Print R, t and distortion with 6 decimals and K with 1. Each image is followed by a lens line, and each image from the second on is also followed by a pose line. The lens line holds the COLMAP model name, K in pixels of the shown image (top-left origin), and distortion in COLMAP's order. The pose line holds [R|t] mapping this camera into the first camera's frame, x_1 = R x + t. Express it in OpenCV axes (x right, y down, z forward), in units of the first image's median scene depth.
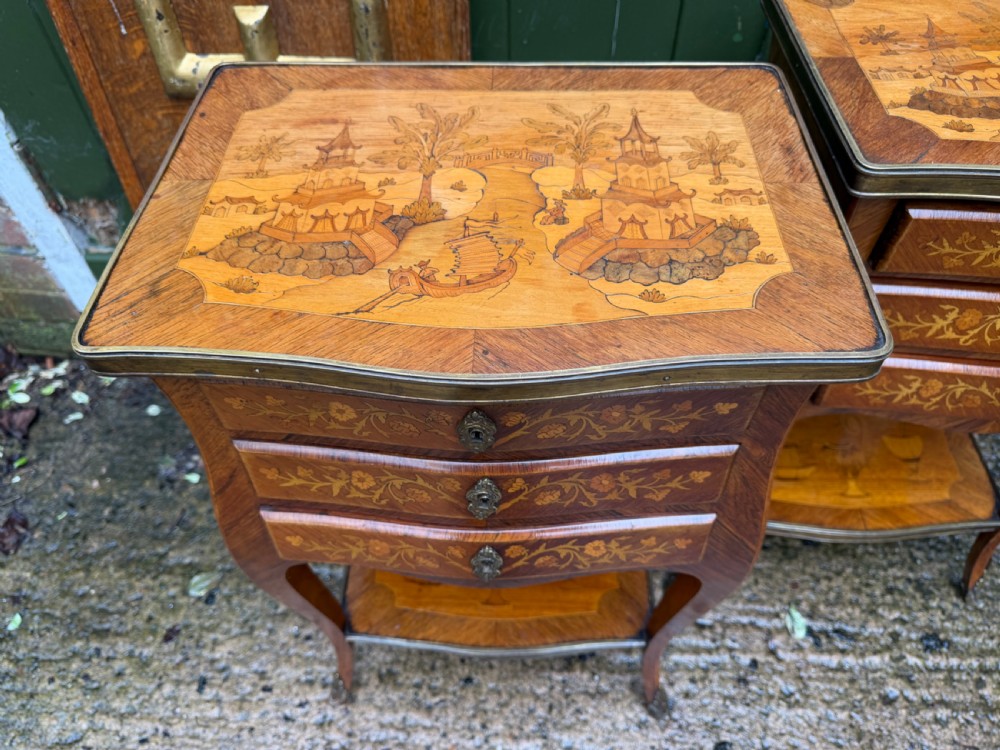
lens RADIAL K [[727.3, 0, 496.1], [0, 727.3, 387.0], [0, 0, 1]] dist [-0.004411, -0.004710]
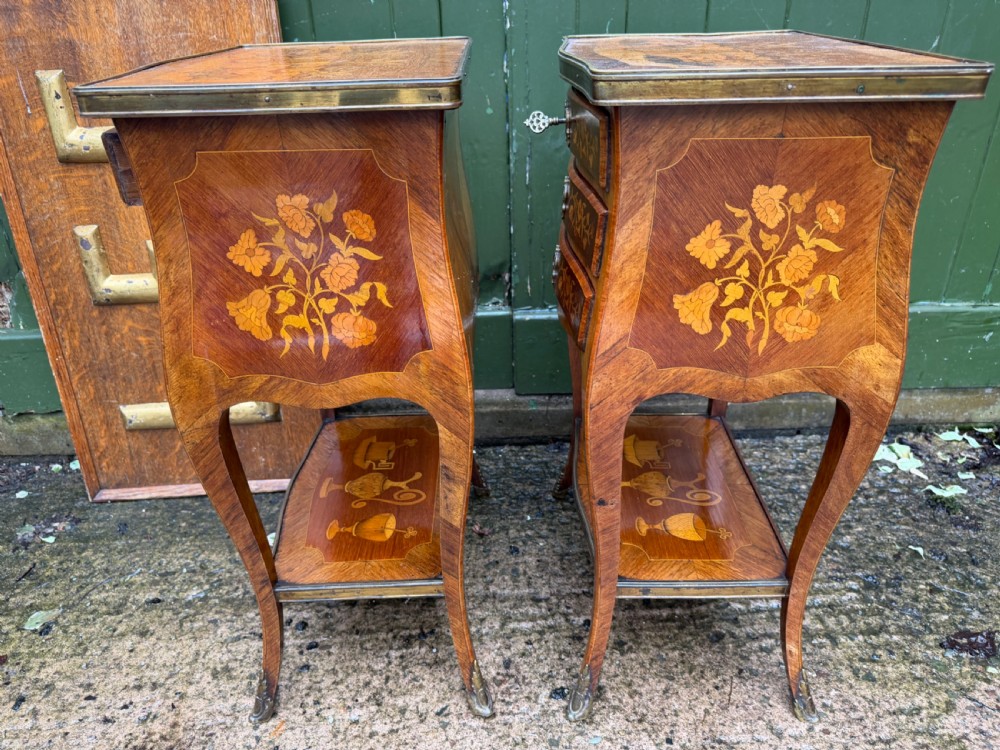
lens RADIAL K [[727.3, 0, 501.5], [0, 727.3, 380.9], [0, 0, 1]] dist [-0.004411, -0.004710]
pose [[0.993268, -0.062991, 0.097210, 0.153778], [0.096067, 0.916864, -0.387468, 0.451232], [-0.064721, 0.394199, 0.916743, -0.073620]]
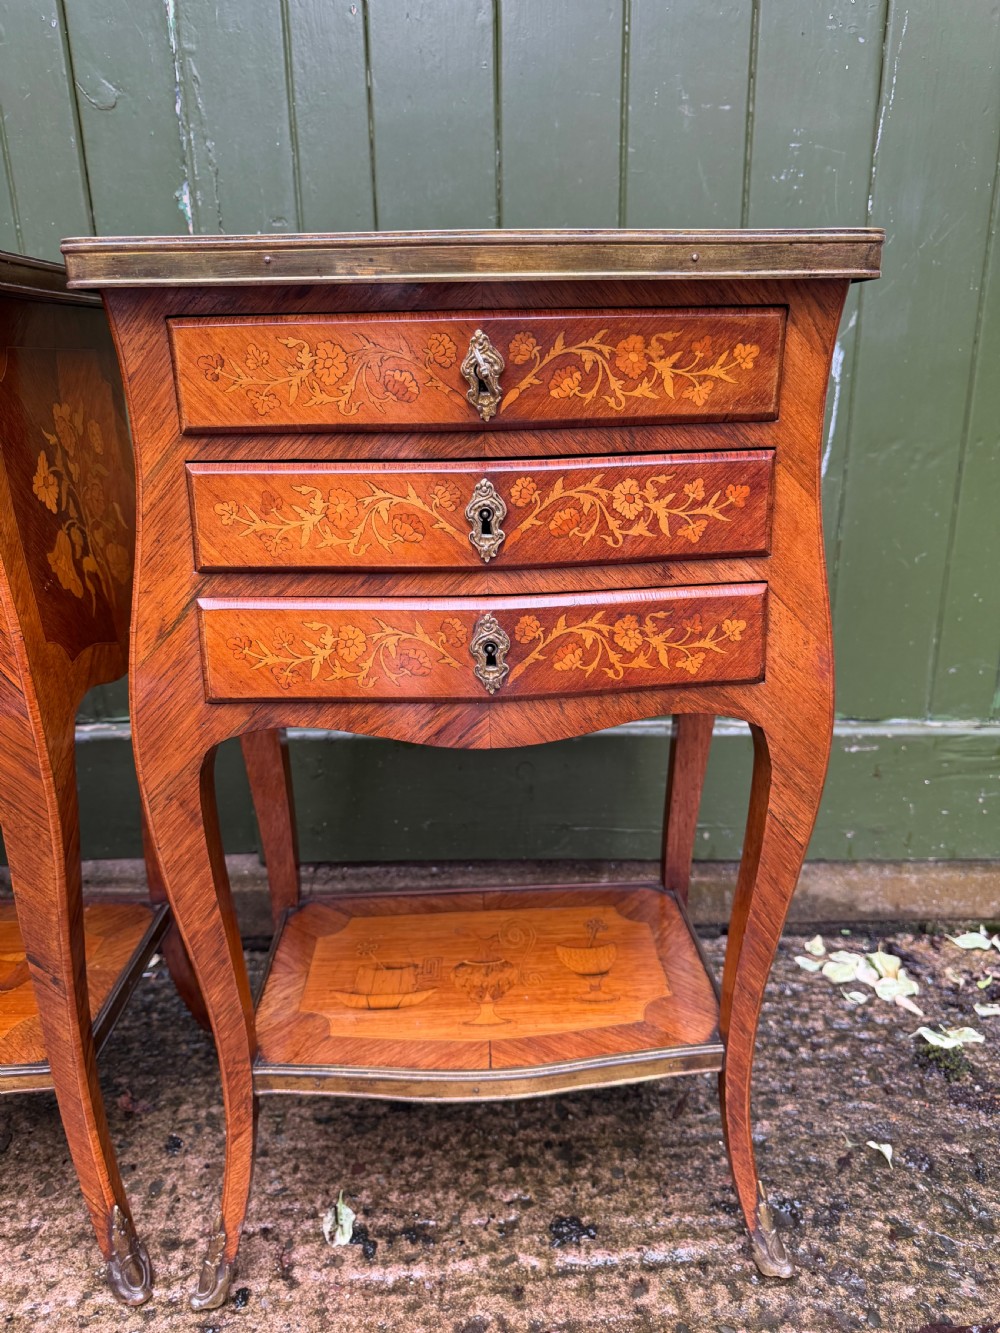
lens RADIAL K [[969.5, 0, 509.3], [0, 969.5, 664.3], [0, 0, 1]] dist [-0.004411, -0.004710]
pose [[0.993884, -0.033062, 0.105364, 0.492952], [0.086660, 0.824890, -0.558611, 0.411053], [-0.068445, 0.564326, 0.822710, 0.109840]]
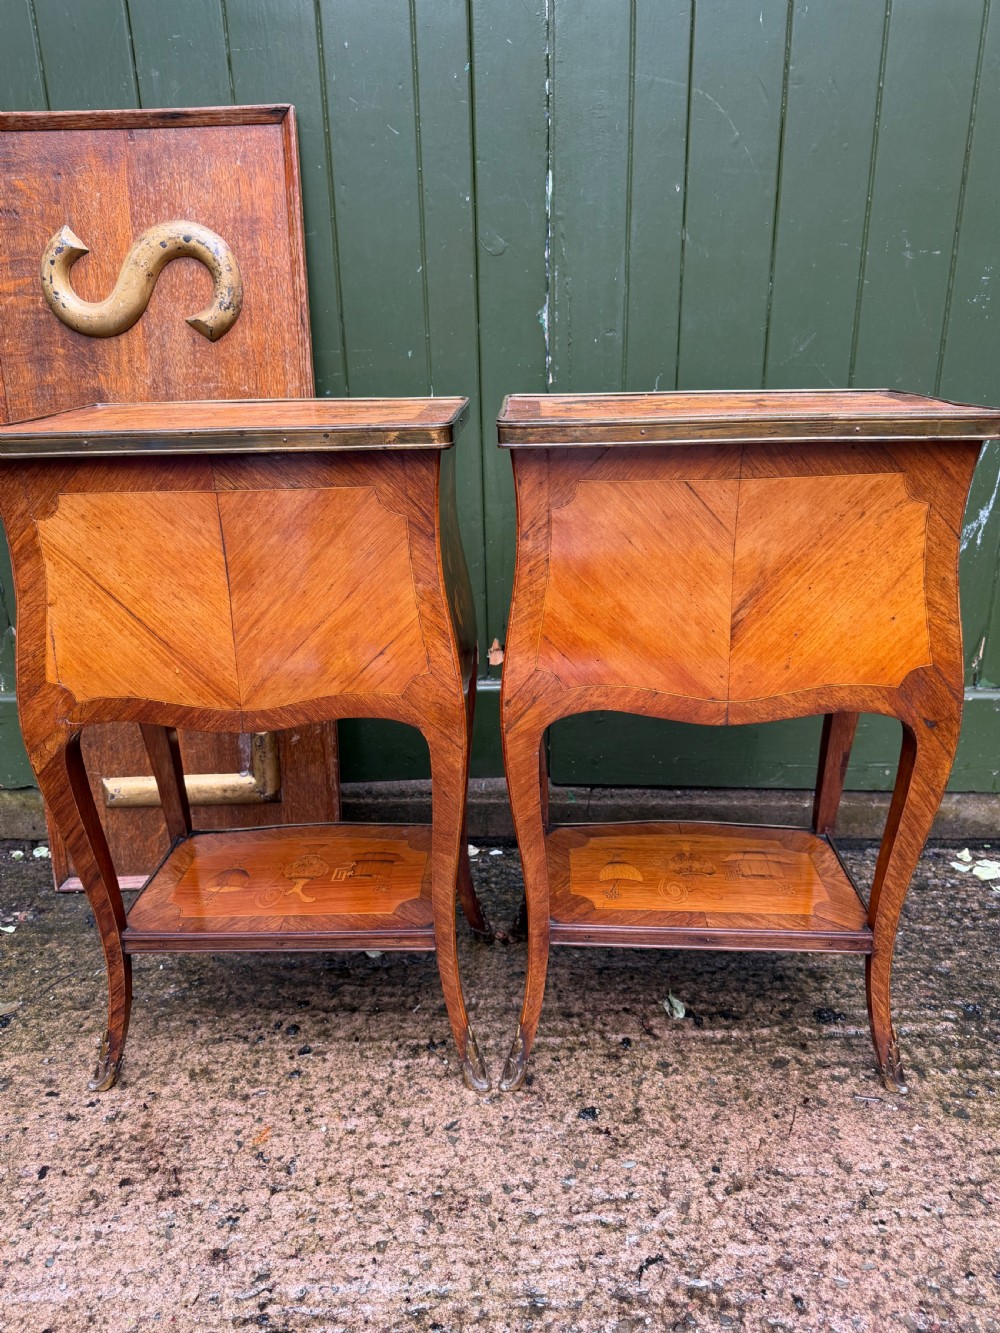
lens RADIAL K [[966.5, 0, 494.9], [0, 966.5, 665.0], [0, 0, 1]] dist [0.005378, -0.014290]
pose [[0.998560, -0.020889, 0.049411, 0.147684], [0.044197, 0.842388, -0.537056, 0.614813], [-0.030404, 0.538467, 0.842098, -0.219124]]
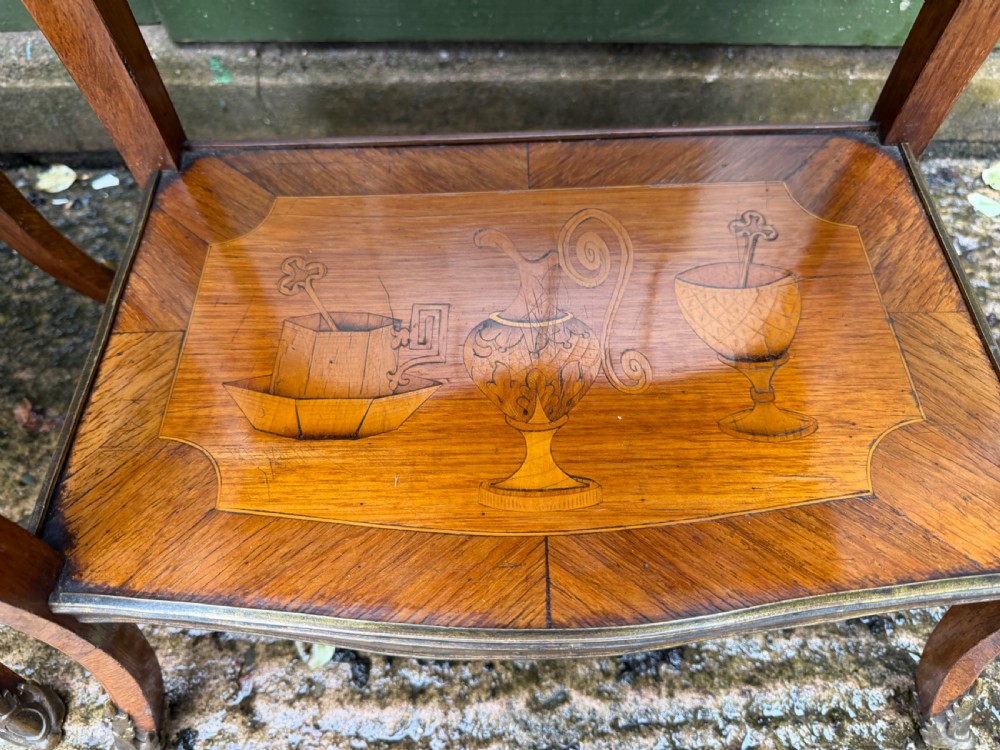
lens RADIAL K [[727.3, 0, 496.3], [0, 727.3, 376.4], [0, 0, 1]] dist [-0.004411, -0.004710]
pose [[0.997508, -0.066380, 0.023902, 0.525922], [0.063438, 0.992140, 0.107864, 0.149941], [-0.030874, -0.106079, 0.993878, 0.619412]]
